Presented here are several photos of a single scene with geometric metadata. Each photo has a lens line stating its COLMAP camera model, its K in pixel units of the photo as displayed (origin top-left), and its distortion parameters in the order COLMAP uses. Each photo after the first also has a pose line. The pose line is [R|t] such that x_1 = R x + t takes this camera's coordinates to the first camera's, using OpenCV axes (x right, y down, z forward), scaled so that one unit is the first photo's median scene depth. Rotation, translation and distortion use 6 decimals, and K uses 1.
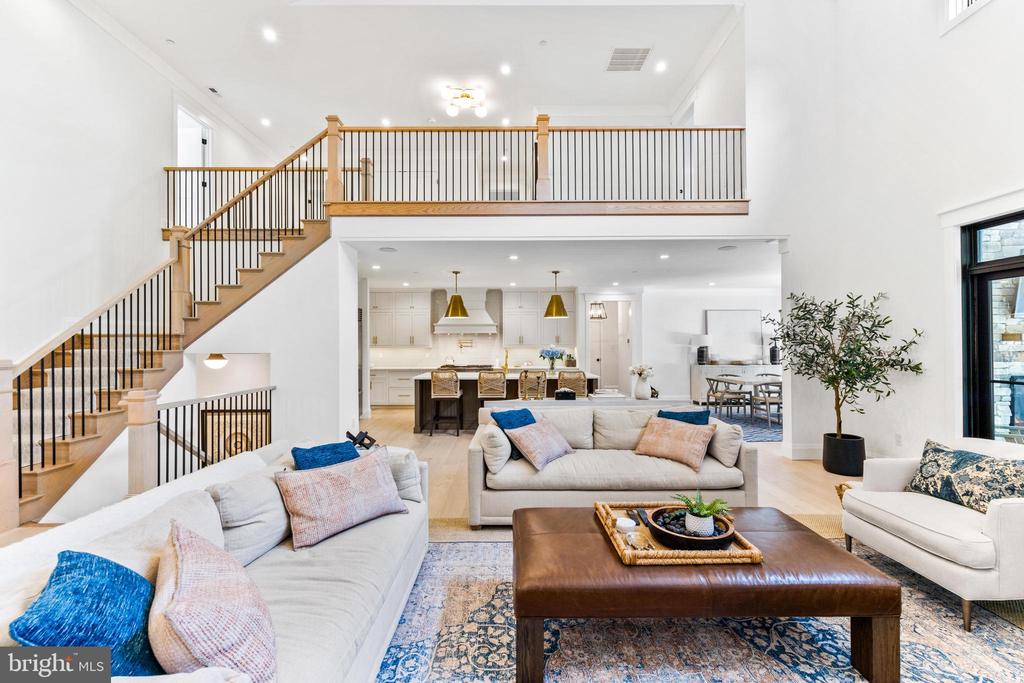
lens RADIAL K [[412.3, 0, 512.0], [0, 412.3, 341.5], [0, 0, 1]] dist [-0.010660, 0.000226]
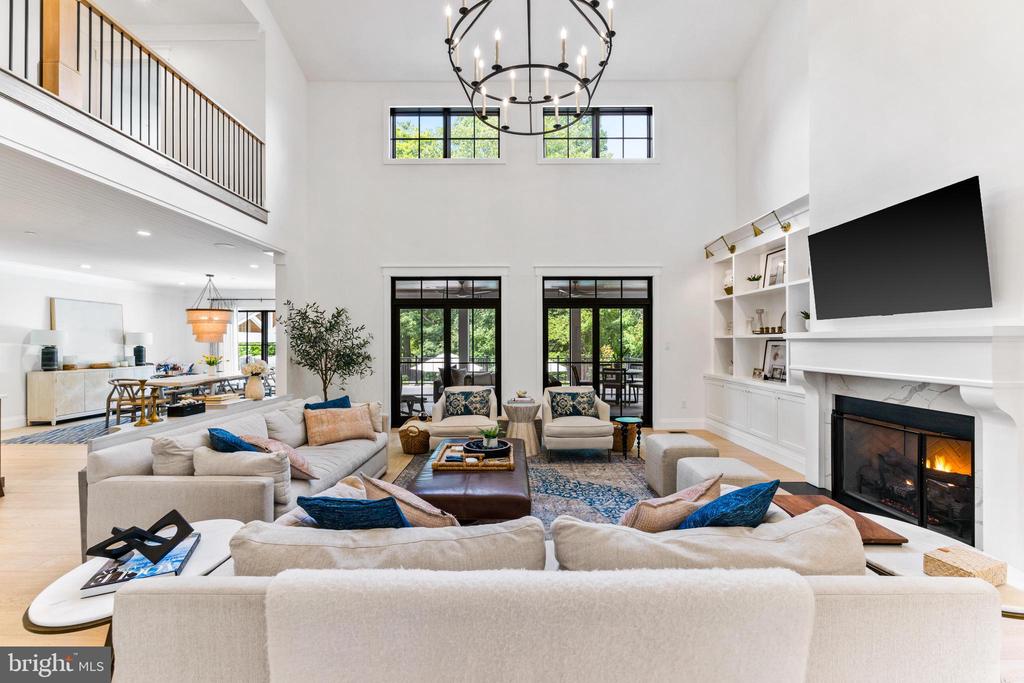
lens RADIAL K [[412.3, 0, 512.0], [0, 412.3, 341.5], [0, 0, 1]] dist [-0.010660, 0.000226]
pose [[0.007994, 0.006932, 0.999944, -0.506905], [-0.006644, 0.999954, -0.006879, 0.006635], [-0.999946, -0.006588, 0.008040, 0.336144]]
